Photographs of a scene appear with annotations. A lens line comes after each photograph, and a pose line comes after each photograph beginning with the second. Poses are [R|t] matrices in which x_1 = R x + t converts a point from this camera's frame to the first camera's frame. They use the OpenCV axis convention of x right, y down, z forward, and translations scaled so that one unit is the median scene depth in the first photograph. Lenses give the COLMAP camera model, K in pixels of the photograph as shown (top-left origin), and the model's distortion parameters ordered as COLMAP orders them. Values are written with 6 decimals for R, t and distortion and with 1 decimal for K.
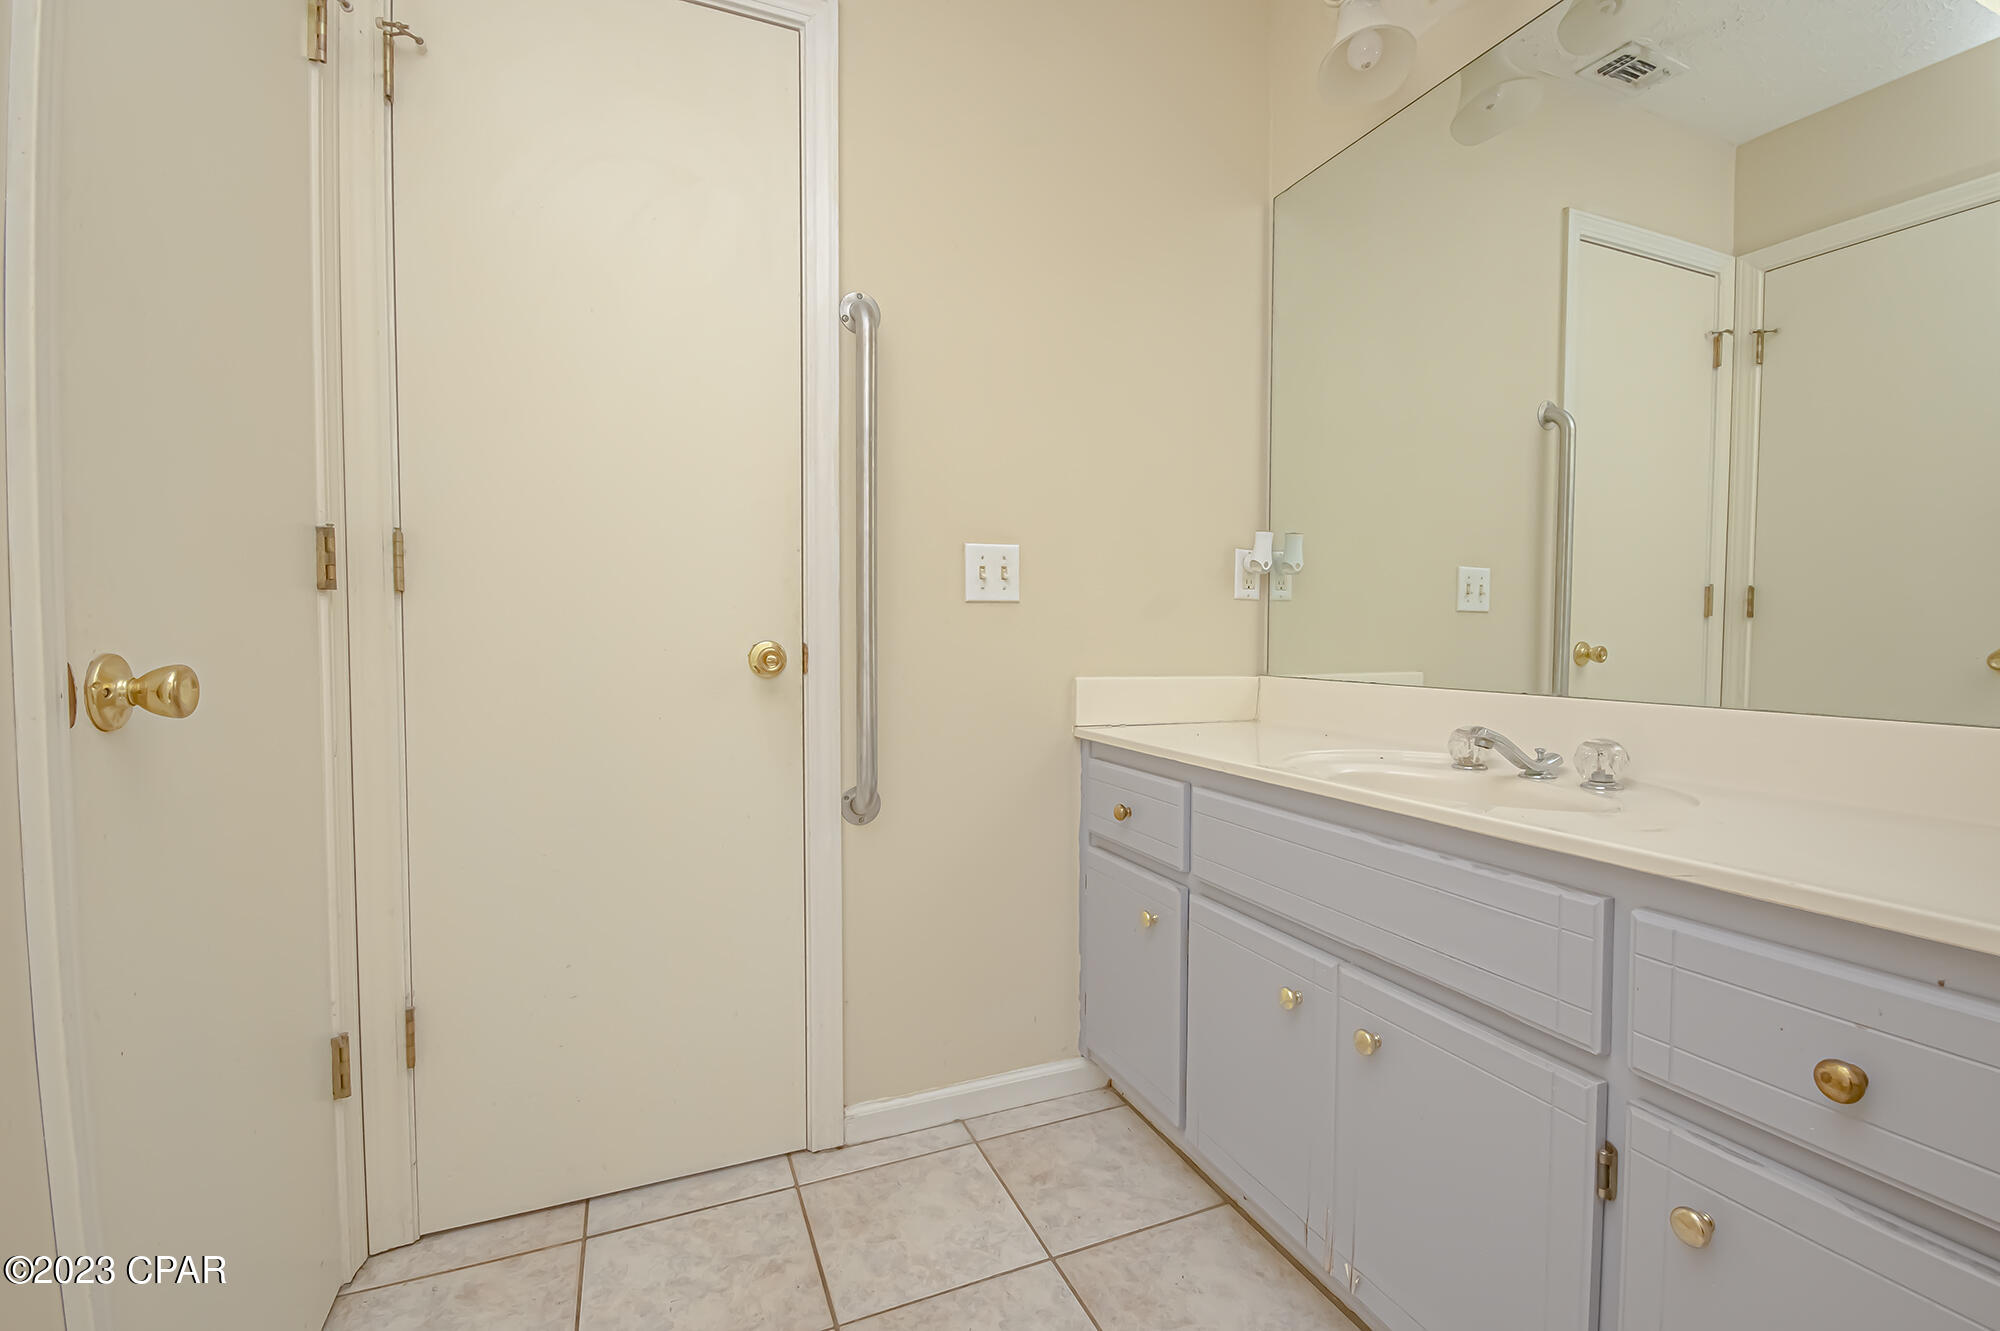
lens RADIAL K [[876.0, 0, 1012.9], [0, 876.0, 663.6], [0, 0, 1]] dist [0.002341, -0.007583]
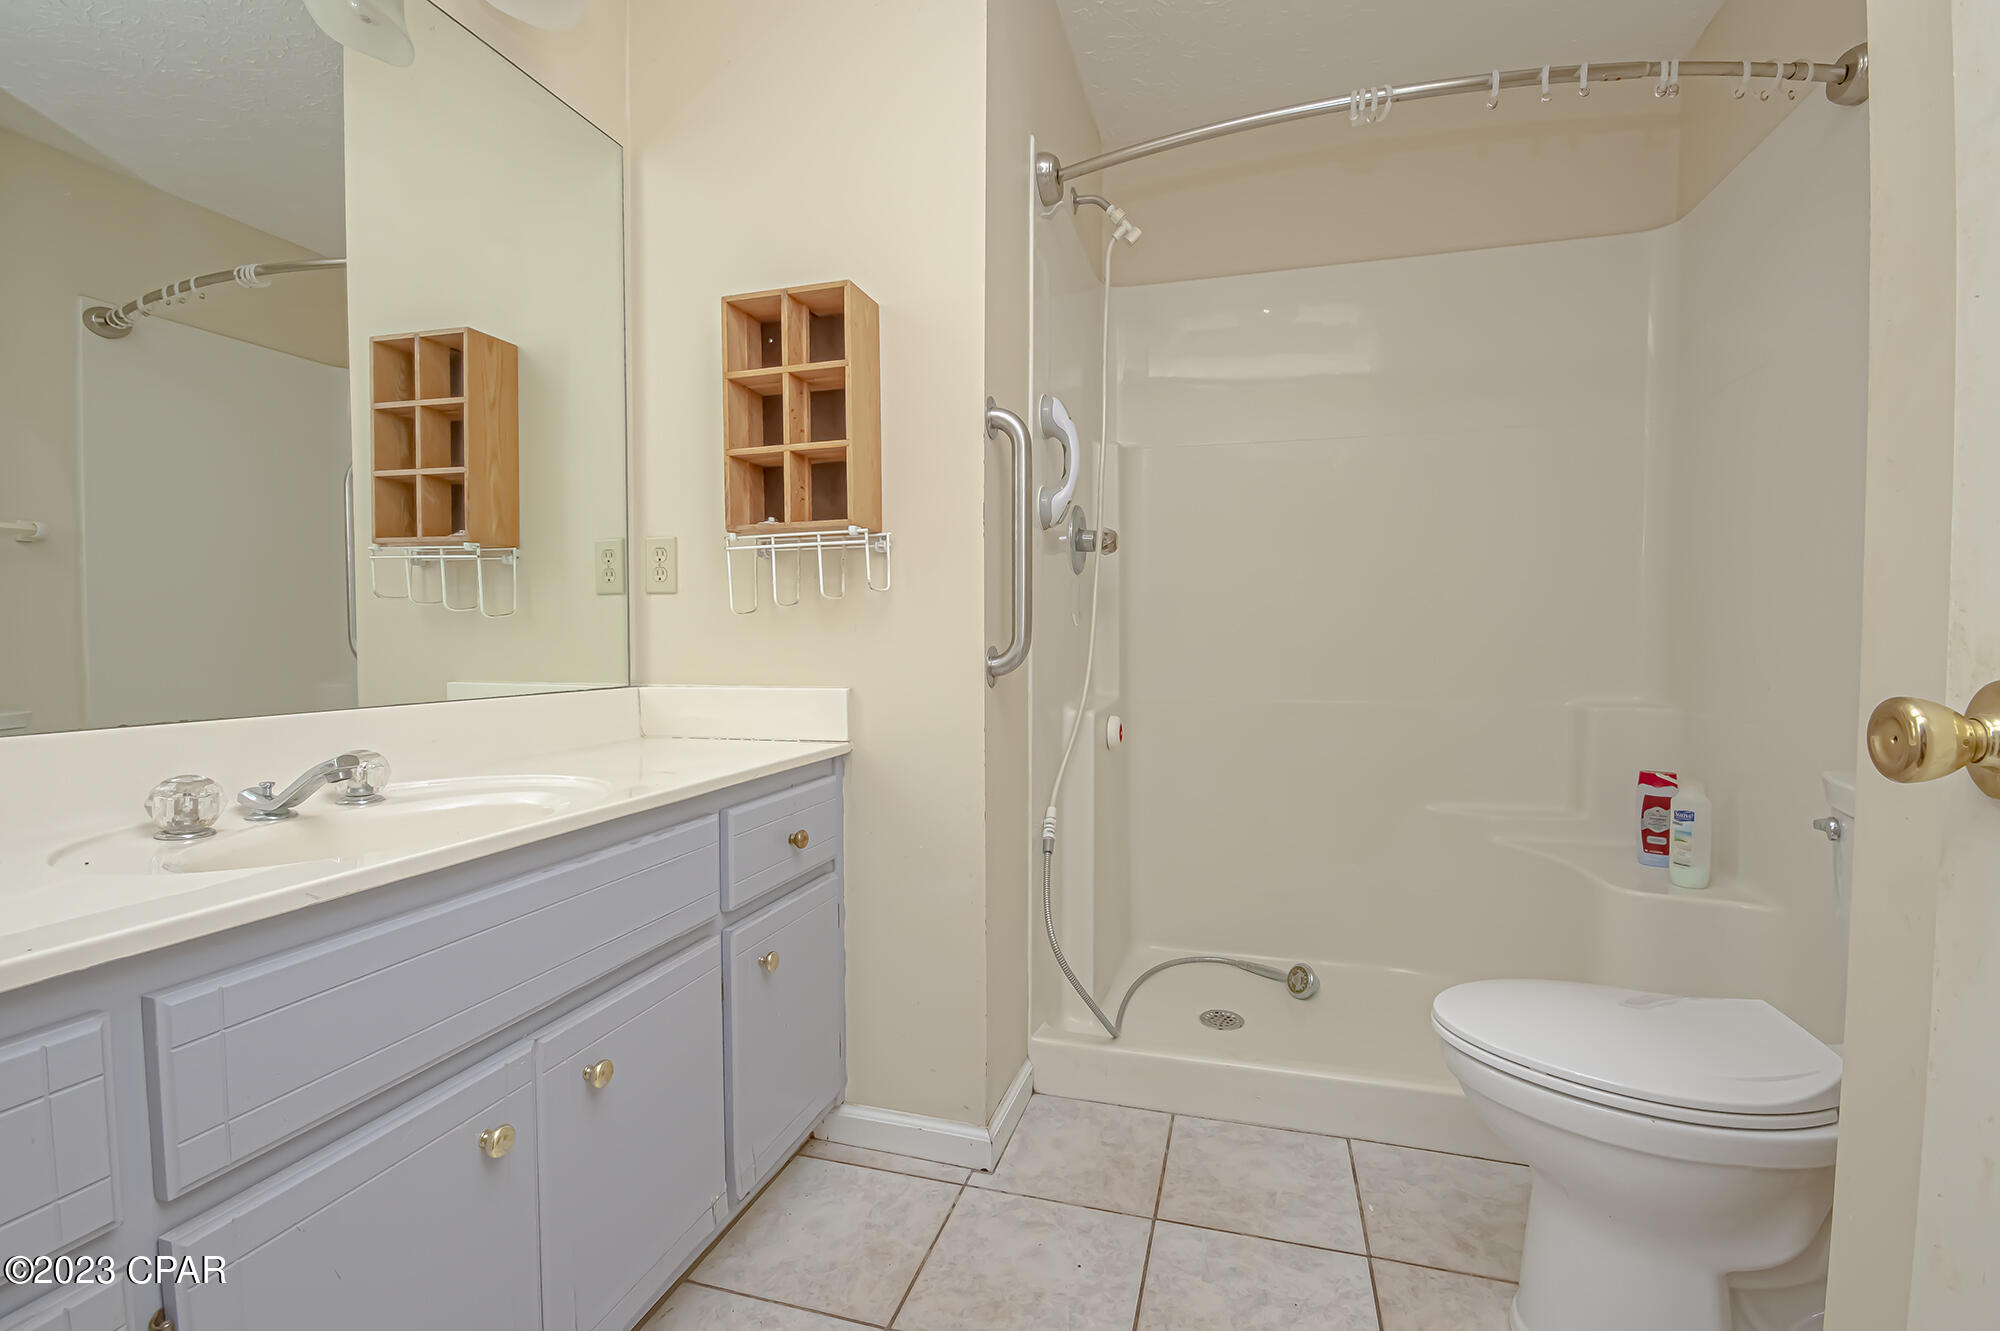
lens RADIAL K [[876.0, 0, 1010.3], [0, 876.0, 665.6], [0, 0, 1]] dist [0.002341, -0.007583]
pose [[-0.773655, 0.009707, 0.633533, -0.672591], [0.054570, 0.997188, 0.051360, -0.050414], [-0.631253, 0.074307, -0.772009, 1.641920]]
